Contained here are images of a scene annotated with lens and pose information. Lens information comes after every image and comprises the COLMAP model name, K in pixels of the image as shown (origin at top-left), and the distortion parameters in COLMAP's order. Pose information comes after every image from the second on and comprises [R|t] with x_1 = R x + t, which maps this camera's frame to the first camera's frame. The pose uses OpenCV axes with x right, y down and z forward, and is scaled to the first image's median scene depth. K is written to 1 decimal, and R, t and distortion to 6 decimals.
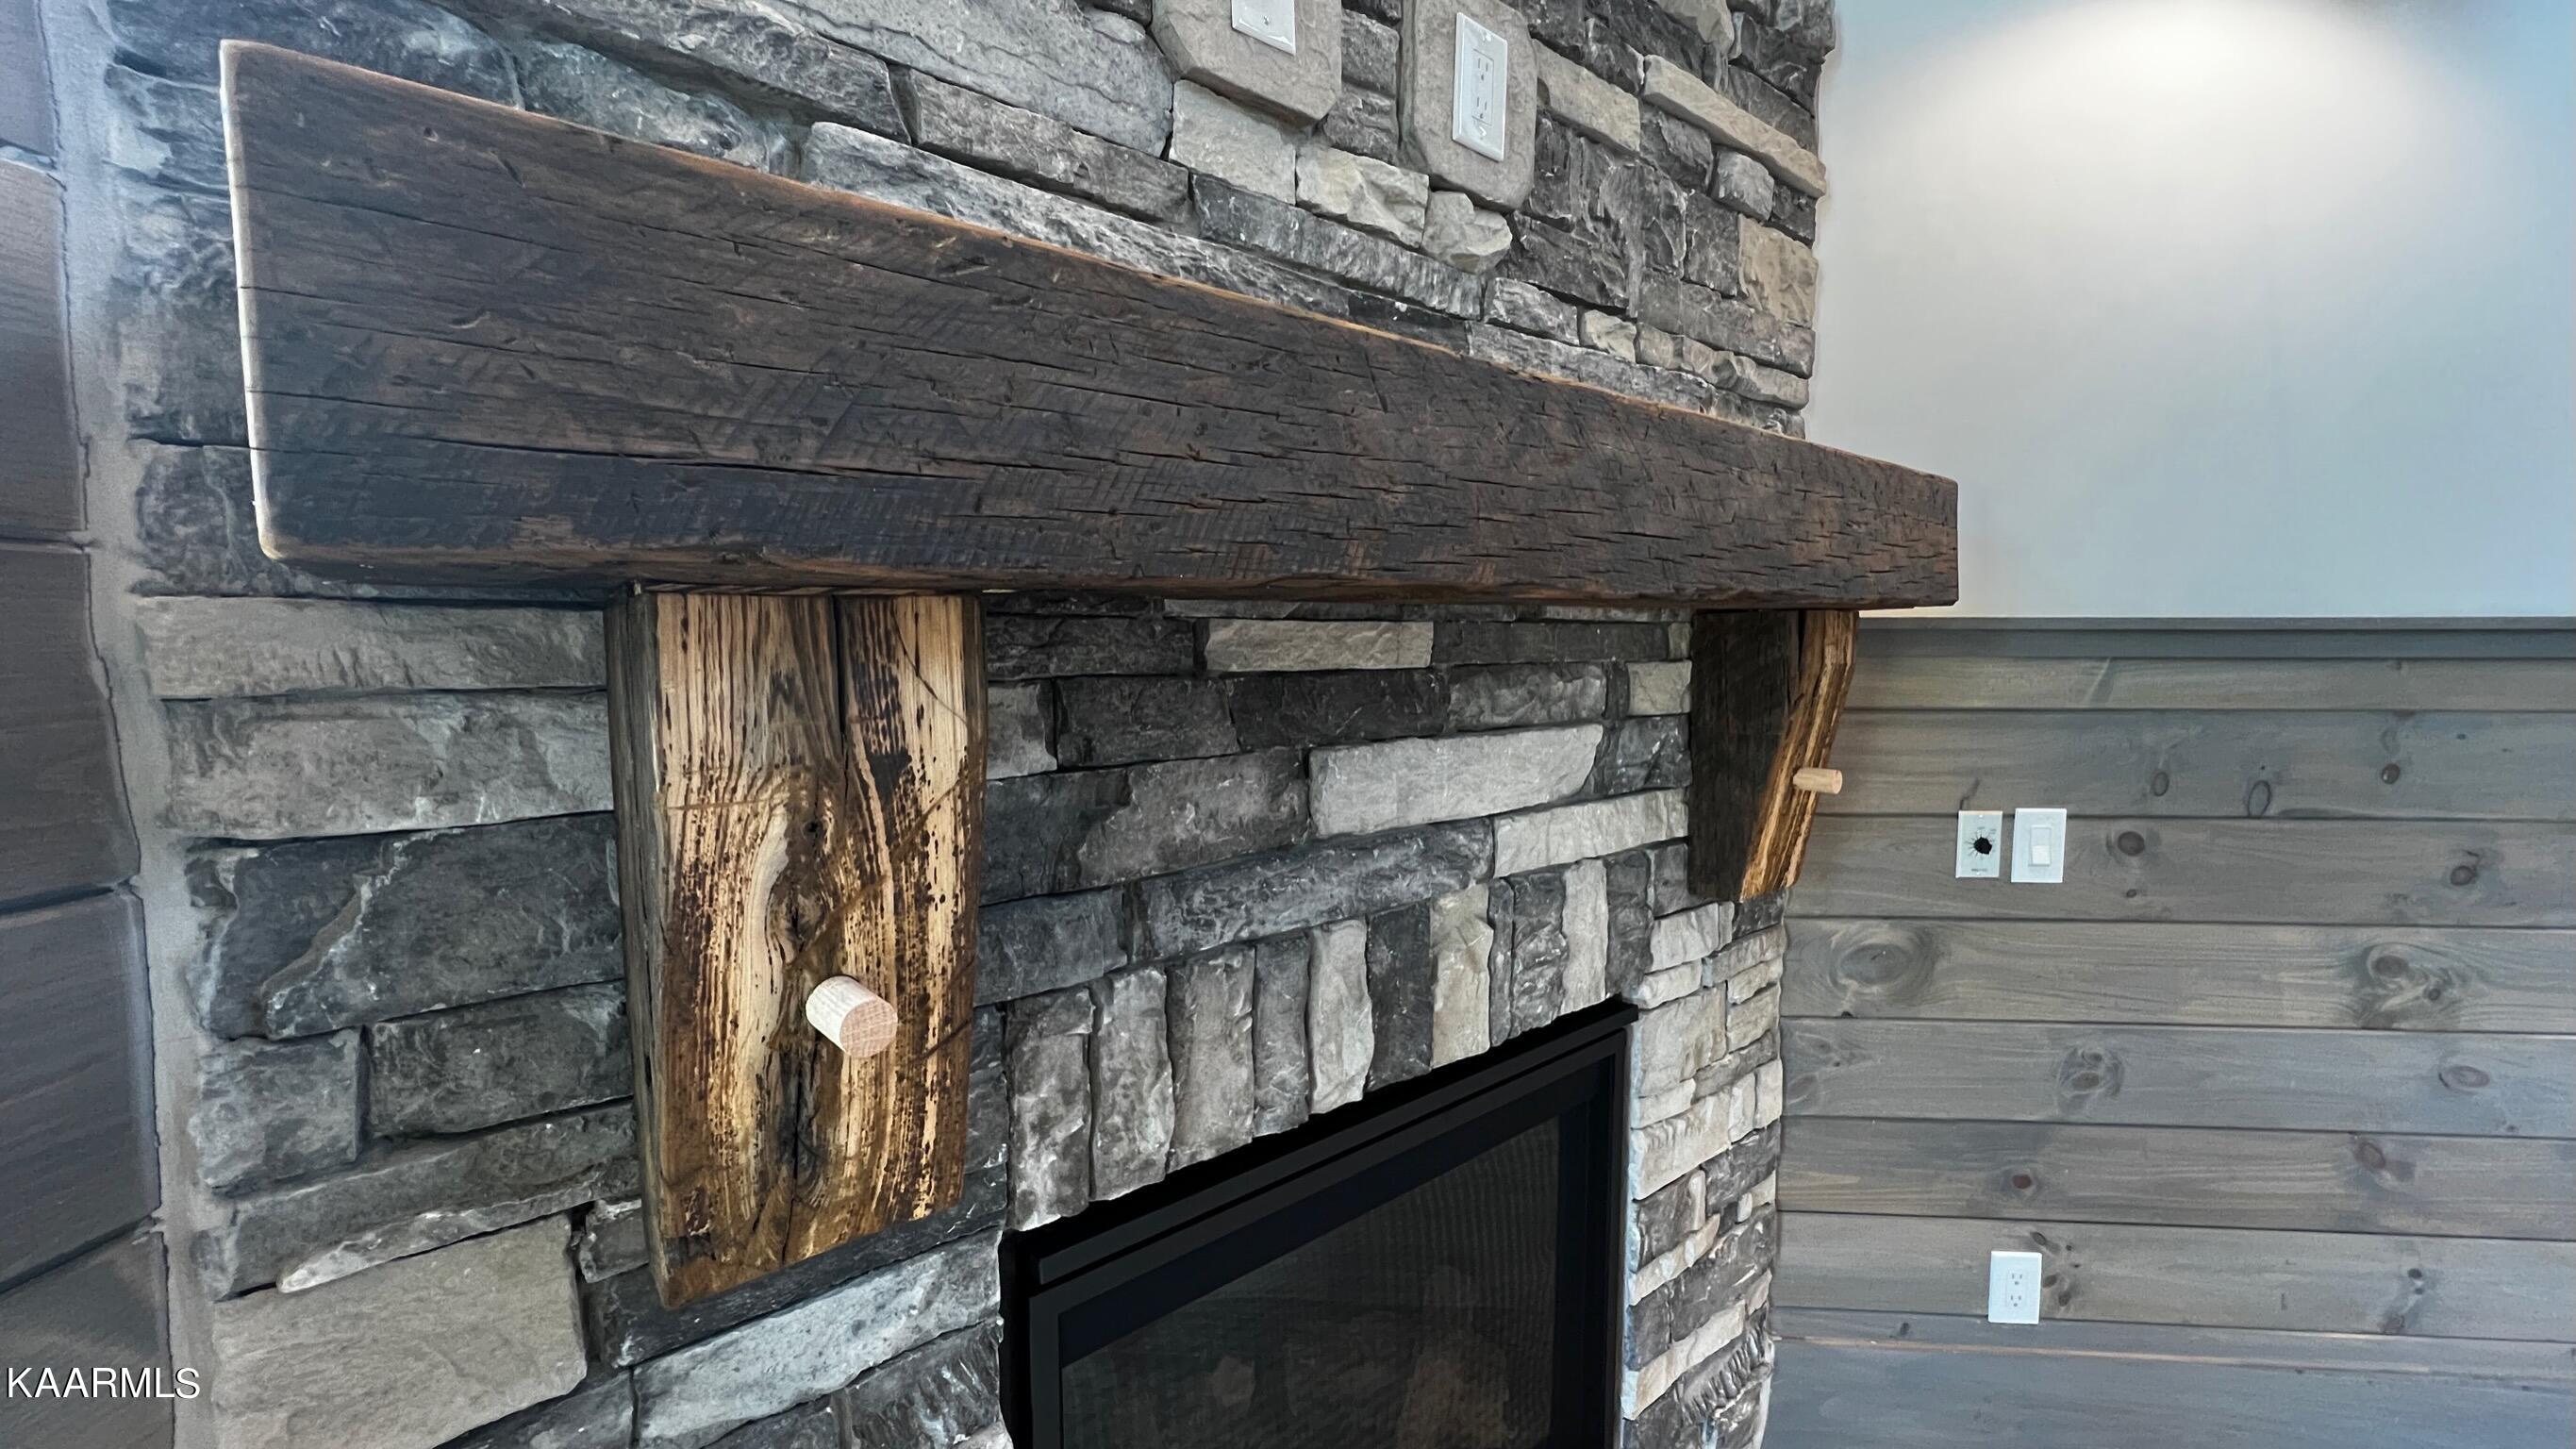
lens RADIAL K [[1066.4, 0, 1288.0], [0, 1066.4, 724.5], [0, 0, 1]] dist [-0.000857, -0.000033]
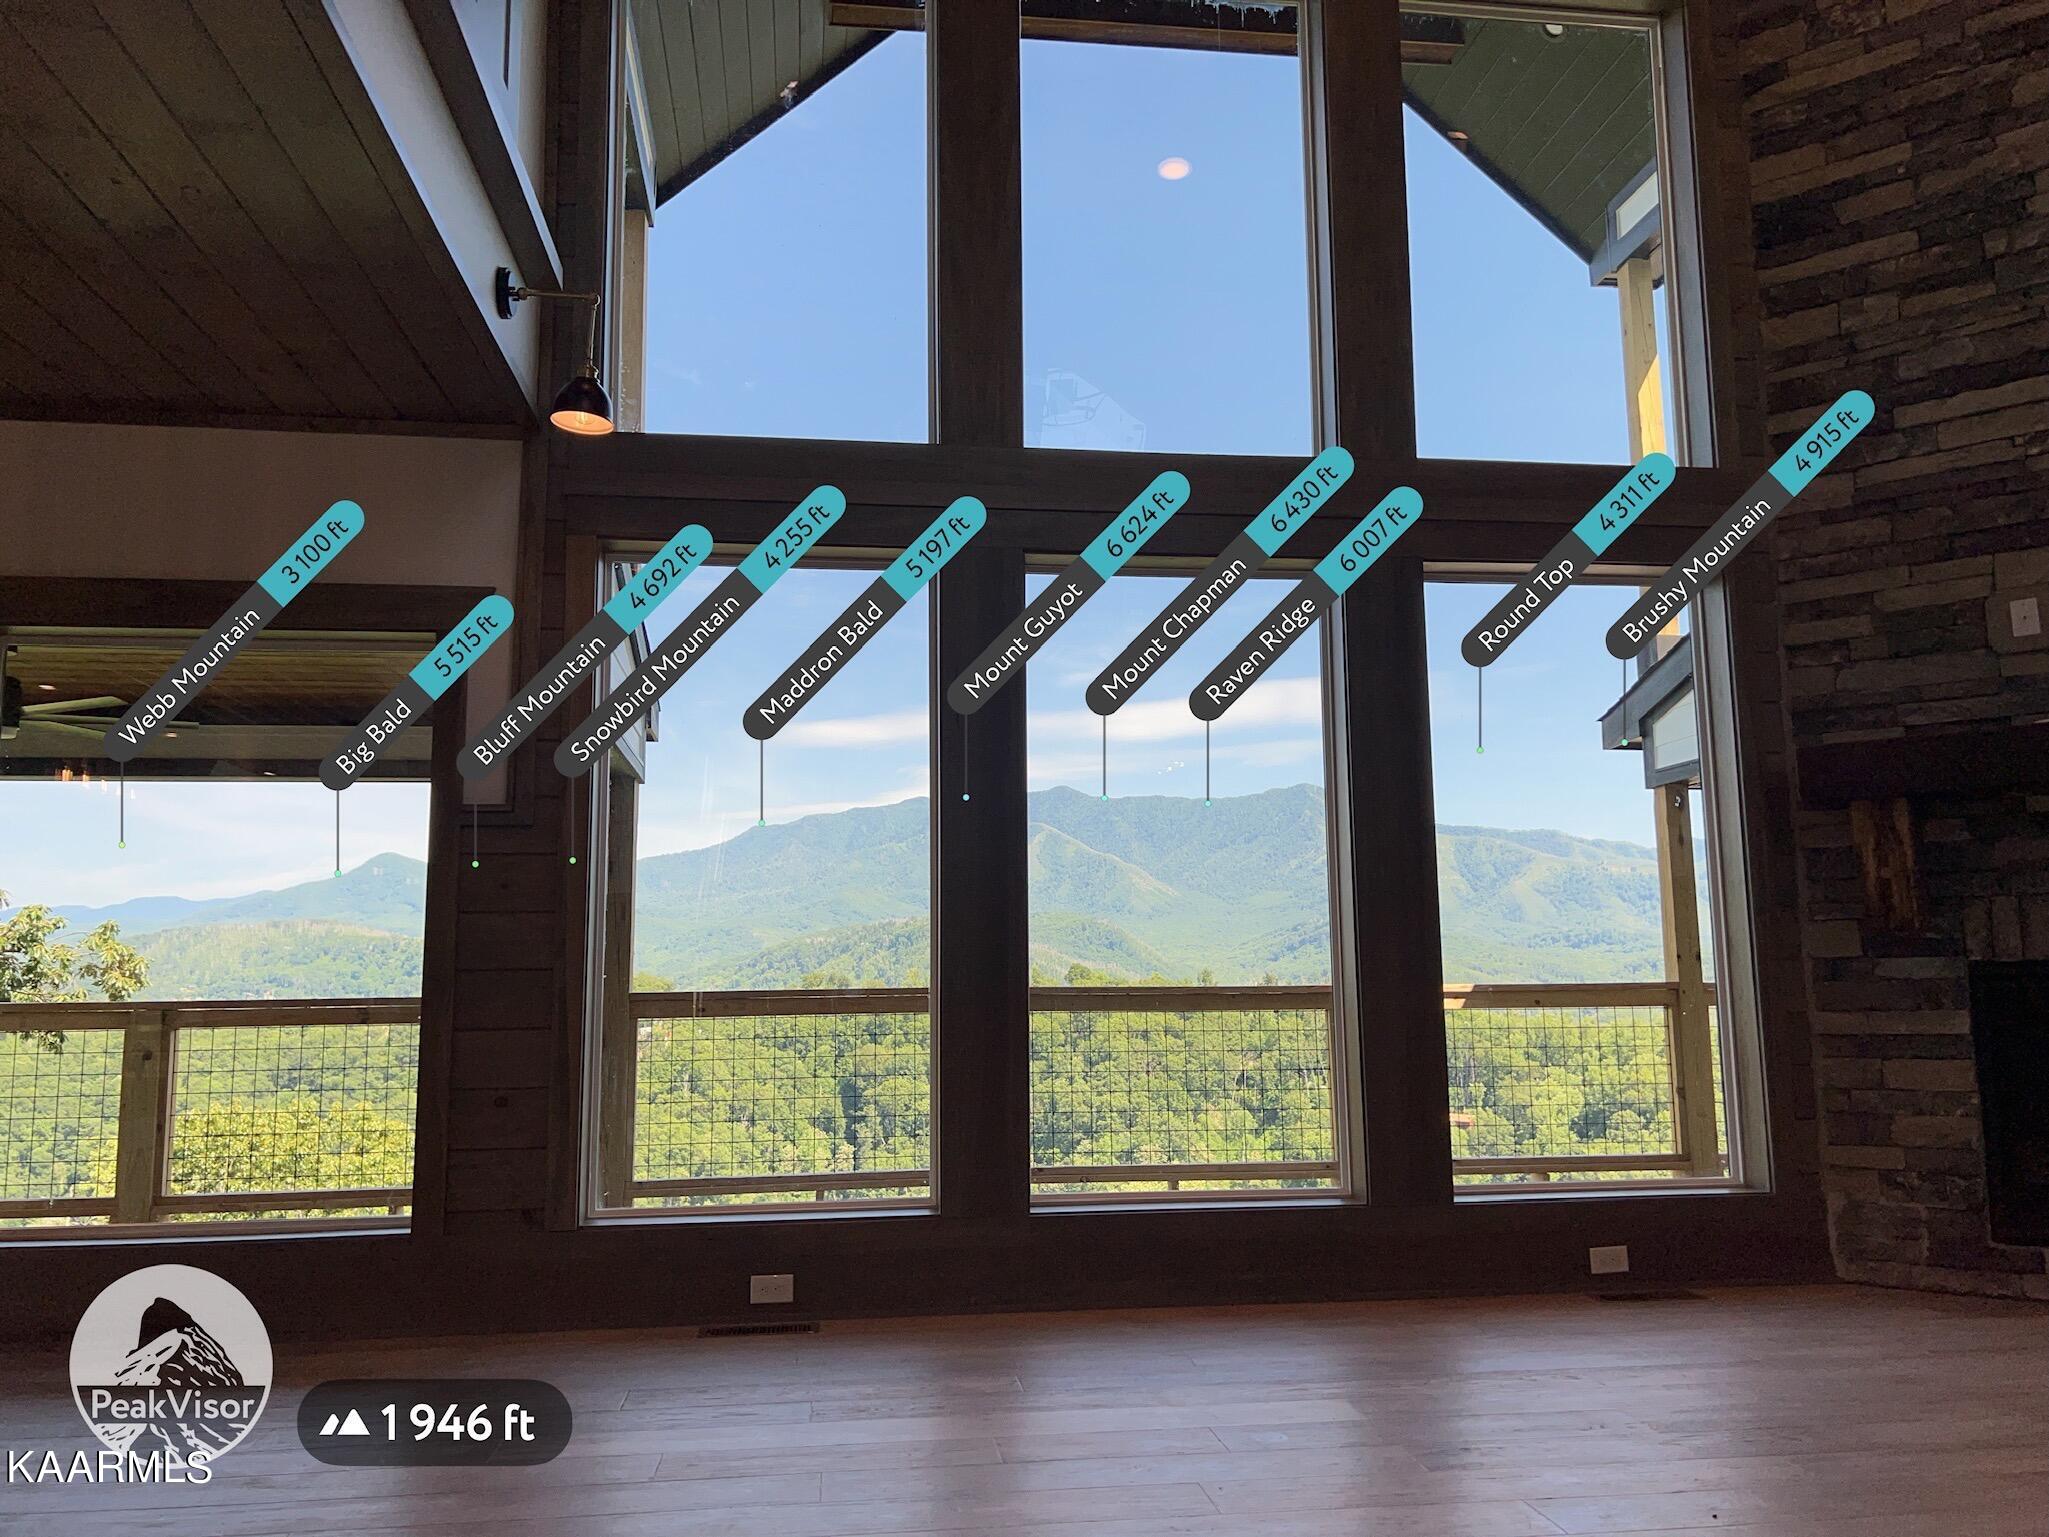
lens RADIAL K [[1531.9, 0, 1024.5], [0, 1531.9, 768.5], [0, 0, 1]] dist [0.002141, 0.001188]
pose [[0.207521, -0.146937, -0.967132, 6.191120], [-0.074650, 0.983393, -0.165426, 1.334358], [0.975378, 0.106525, 0.193106, -4.785255]]
